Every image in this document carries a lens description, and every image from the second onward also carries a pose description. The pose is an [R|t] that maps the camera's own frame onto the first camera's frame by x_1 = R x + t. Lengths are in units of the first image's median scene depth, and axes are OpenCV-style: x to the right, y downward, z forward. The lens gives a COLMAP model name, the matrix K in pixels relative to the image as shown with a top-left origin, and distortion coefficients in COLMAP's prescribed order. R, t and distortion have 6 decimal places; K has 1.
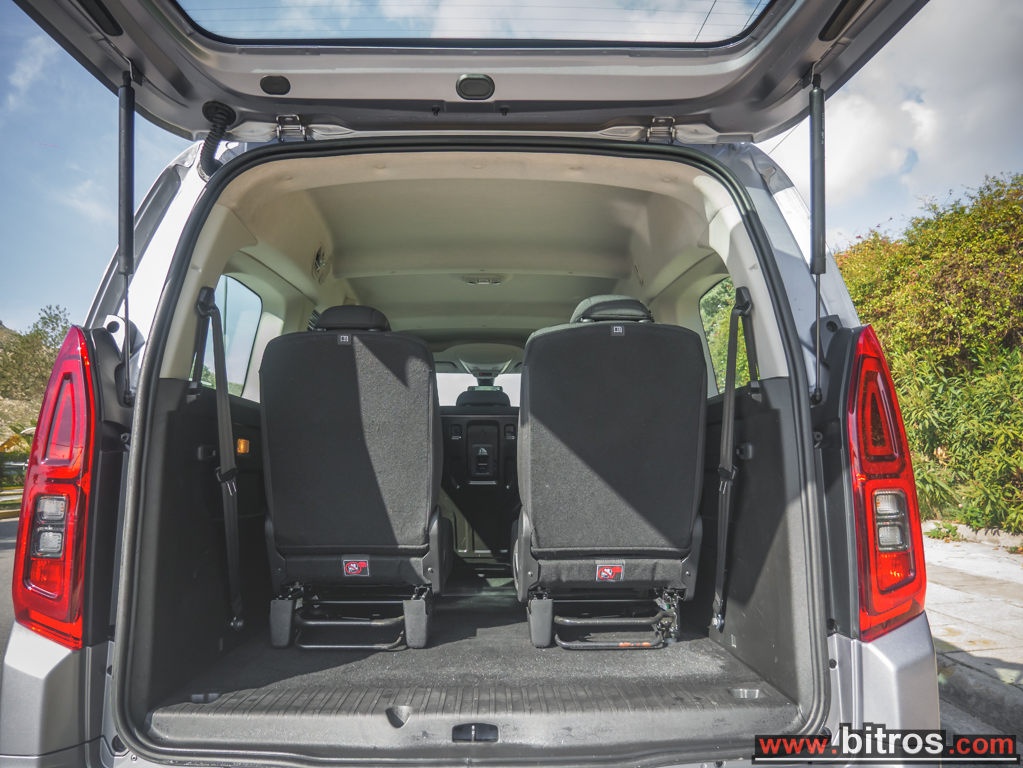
lens RADIAL K [[729.3, 0, 511.5], [0, 729.3, 384.0], [0, 0, 1]] dist [-0.032416, 0.041034]
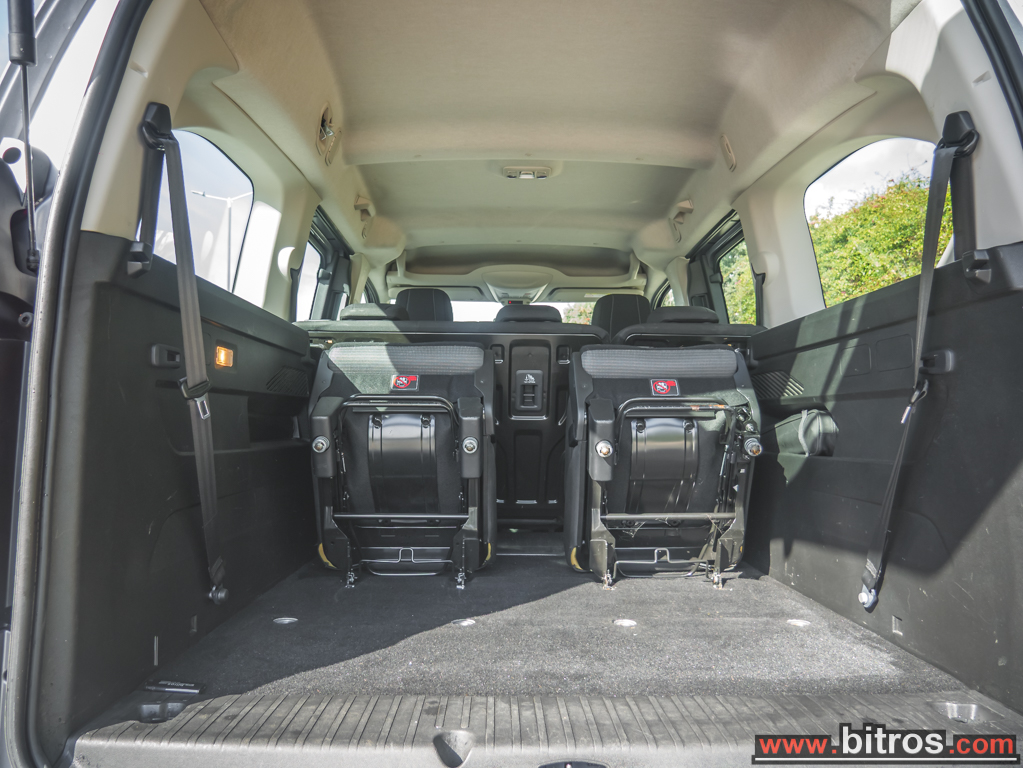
lens RADIAL K [[729.3, 0, 511.5], [0, 729.3, 384.0], [0, 0, 1]] dist [-0.032416, 0.041034]
pose [[0.999932, 0.008548, -0.007882, -0.086699], [-0.008037, 0.997999, 0.062716, 0.078143], [0.008402, -0.062649, 0.998000, 0.320107]]
